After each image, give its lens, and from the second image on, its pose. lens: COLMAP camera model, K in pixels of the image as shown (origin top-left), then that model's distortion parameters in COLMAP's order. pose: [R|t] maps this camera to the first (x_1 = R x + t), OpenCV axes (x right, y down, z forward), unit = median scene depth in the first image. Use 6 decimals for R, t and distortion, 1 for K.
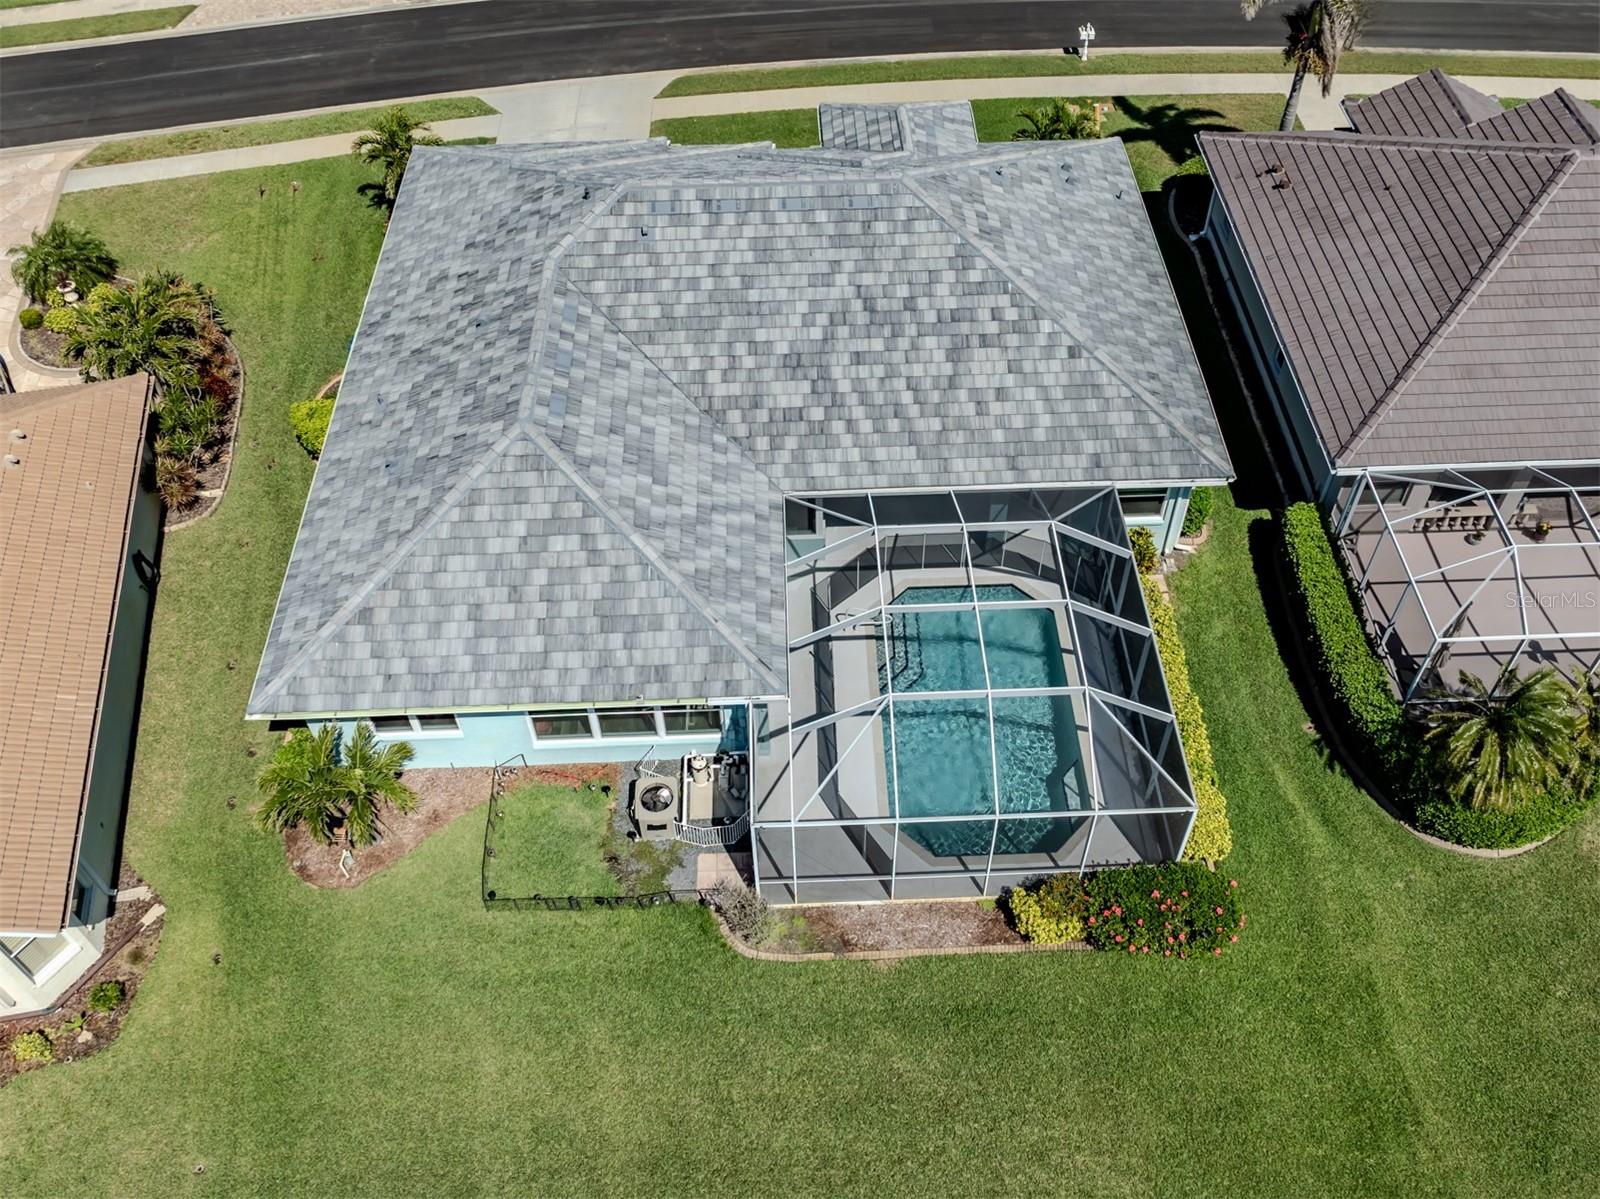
lens RADIAL K [[1286.5, 0, 911.4], [0, 1286.5, 636.7], [0, 0, 1]] dist [-0.016236, 0.001844]
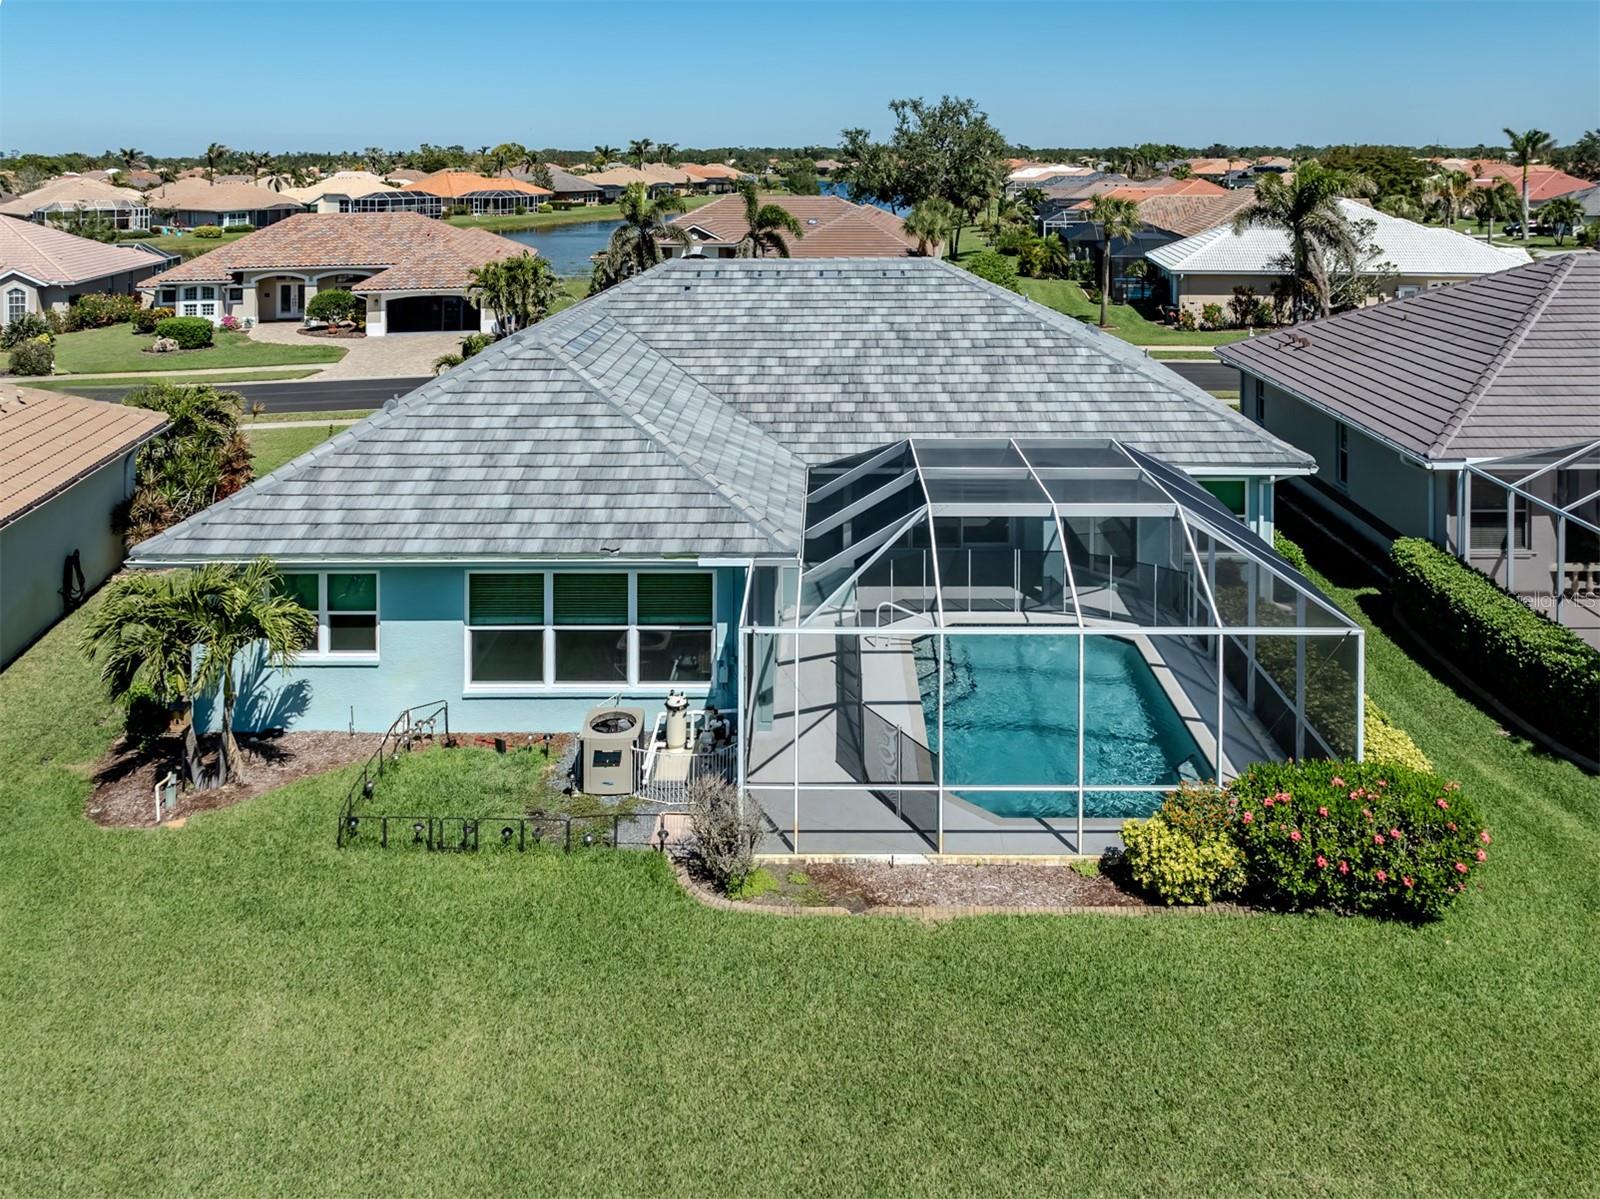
lens RADIAL K [[1234.3, 0, 873.7], [0, 1234.3, 227.6], [0, 0, 1]] dist [-0.017362, 0.001104]
pose [[0.998295, -0.035076, -0.046656, -0.007511], [-0.010251, 0.681531, -0.731717, 0.390807], [0.057463, 0.730948, 0.680009, 0.289990]]
